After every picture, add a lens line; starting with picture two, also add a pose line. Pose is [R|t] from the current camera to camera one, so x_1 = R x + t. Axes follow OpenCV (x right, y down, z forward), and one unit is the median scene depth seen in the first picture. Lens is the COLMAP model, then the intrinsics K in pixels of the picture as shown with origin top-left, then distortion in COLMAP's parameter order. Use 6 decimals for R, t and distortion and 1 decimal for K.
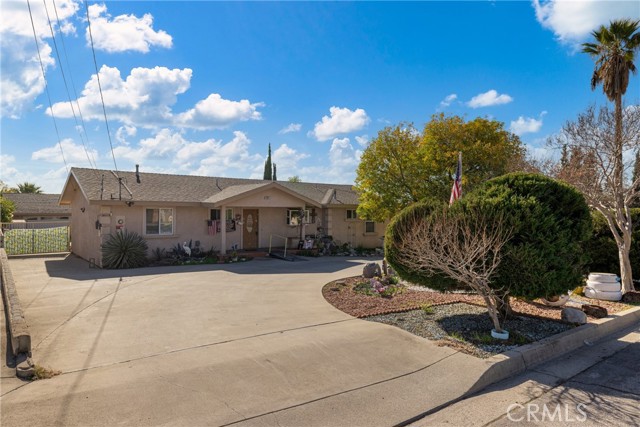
lens RADIAL K [[413.3, 0, 323.6], [0, 413.3, 210.0], [0, 0, 1]] dist [-0.000455, -0.000616]
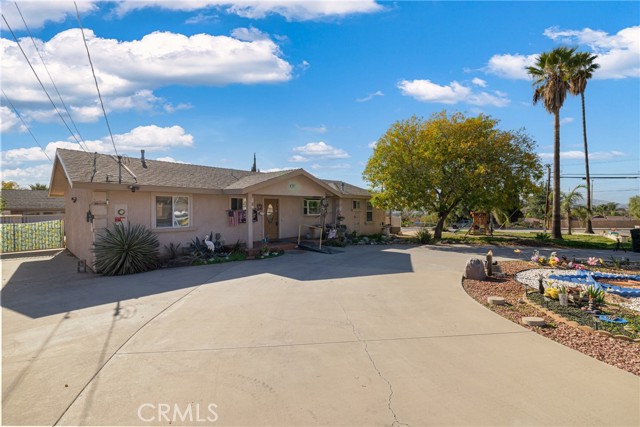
lens RADIAL K [[272.7, 0, 317.7], [0, 272.7, 211.5], [0, 0, 1]] dist [-0.001057, 0.000230]
pose [[0.988692, -0.011683, 0.149508, -0.168768], [0.009346, 0.999823, 0.016327, 0.018600], [-0.149672, -0.014745, 0.988626, 0.364229]]
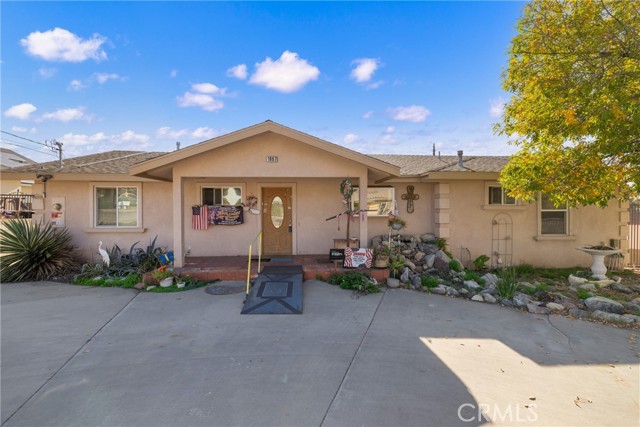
lens RADIAL K [[272.7, 0, 319.0], [0, 272.7, 212.8], [0, 0, 1]] dist [-0.001057, 0.000230]
pose [[0.814857, -0.007518, -0.579613, 0.094898], [0.007890, 0.999967, -0.001878, 0.035567], [0.579608, -0.003042, 0.814890, 0.741611]]
